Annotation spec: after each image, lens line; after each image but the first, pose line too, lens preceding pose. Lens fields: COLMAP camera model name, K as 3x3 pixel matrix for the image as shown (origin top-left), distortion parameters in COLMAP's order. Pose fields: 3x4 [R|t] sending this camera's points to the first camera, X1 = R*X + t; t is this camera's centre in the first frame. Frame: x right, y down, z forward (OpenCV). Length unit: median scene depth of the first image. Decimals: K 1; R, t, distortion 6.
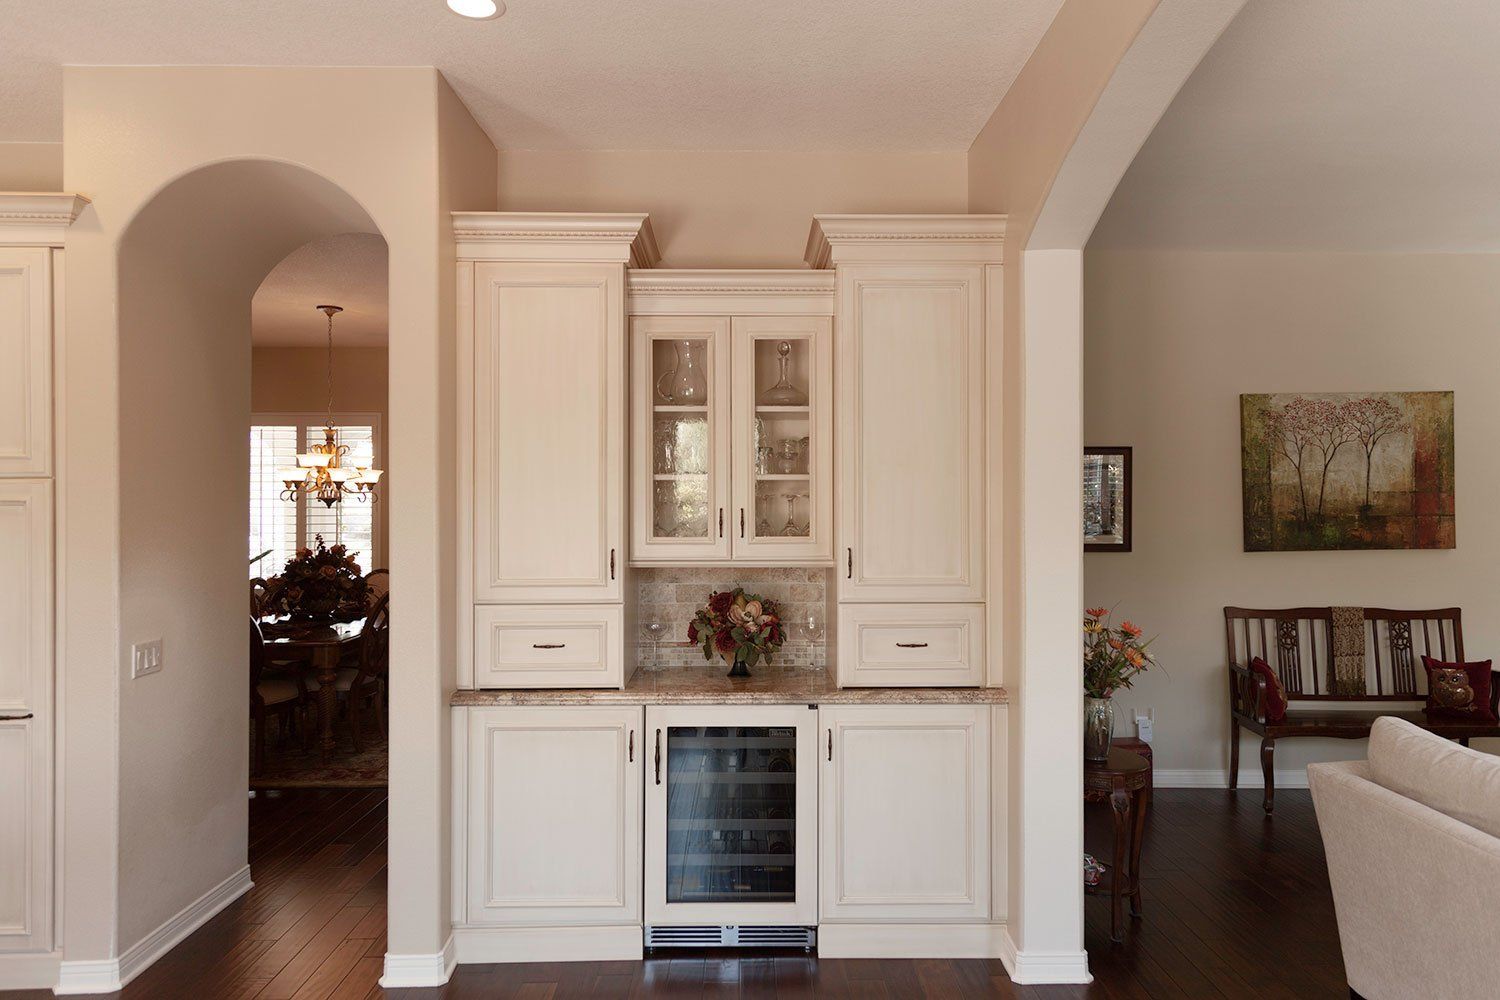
lens RADIAL K [[1021.5, 0, 738.9], [0, 1021.5, 504.2], [0, 0, 1]] dist [0.019261, 0.009319]
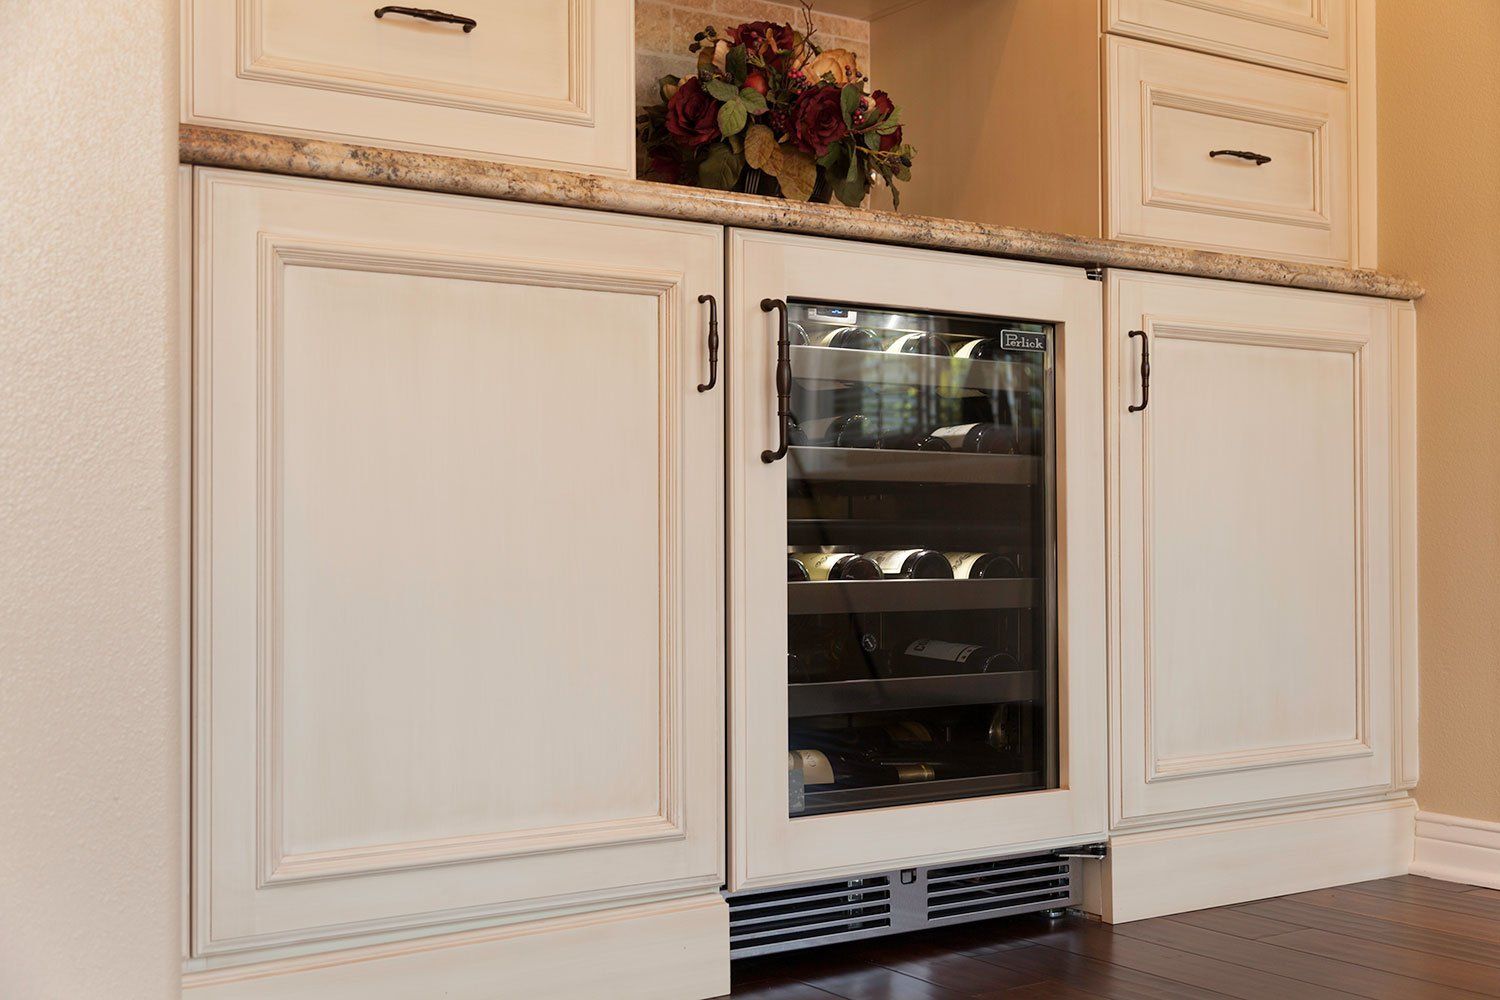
lens RADIAL K [[1808.8, 0, 753.4], [0, 1808.8, 522.6], [0, 0, 1]] dist [-0.030831, 0.000000]
pose [[0.826837, 0.004328, 0.562425, -0.410574], [-0.001022, 0.999980, -0.006193, 0.294600], [-0.562441, 0.004545, 0.826825, 0.513296]]
